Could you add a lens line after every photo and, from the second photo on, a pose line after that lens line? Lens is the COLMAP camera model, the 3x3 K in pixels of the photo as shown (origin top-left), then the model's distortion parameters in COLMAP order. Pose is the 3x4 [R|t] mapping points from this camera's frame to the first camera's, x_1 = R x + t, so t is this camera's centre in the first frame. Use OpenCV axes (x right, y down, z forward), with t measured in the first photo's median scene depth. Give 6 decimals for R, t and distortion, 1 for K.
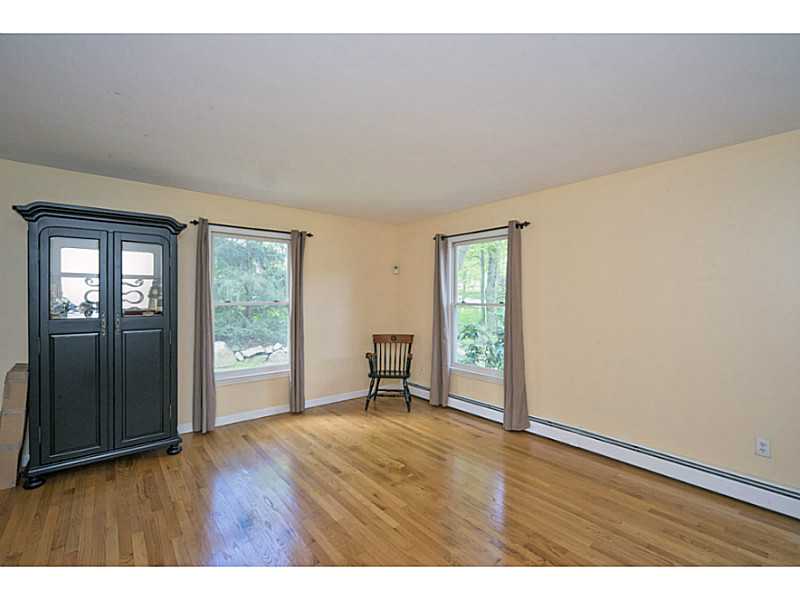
lens RADIAL K [[352.2, 0, 394.6], [0, 352.2, 294.5], [0, 0, 1]] dist [0.000454, 0.001646]
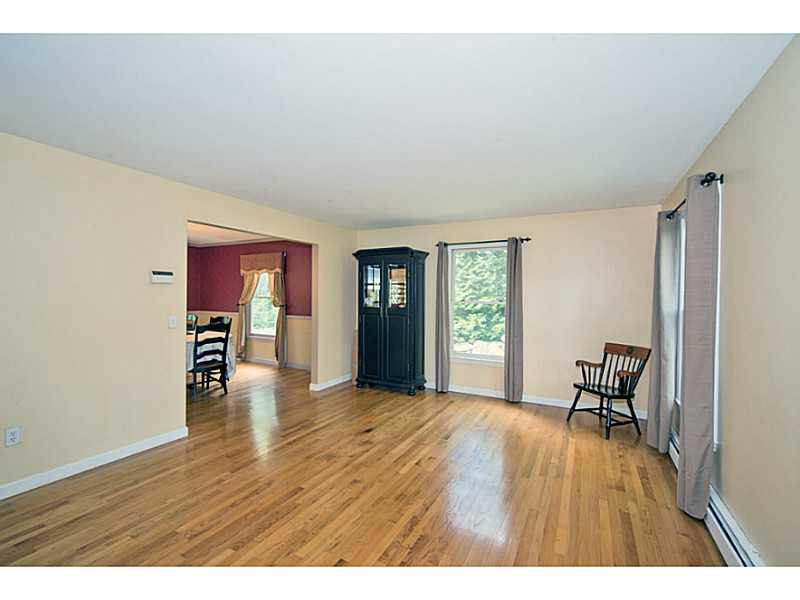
lens RADIAL K [[352.2, 0, 401.1], [0, 352.2, 283.3], [0, 0, 1]] dist [0.000454, 0.001646]
pose [[0.416787, -0.024192, -0.908682, 0.712944], [-0.005938, 0.999552, -0.029335, -0.003382], [0.908985, 0.017622, 0.416456, 0.260995]]
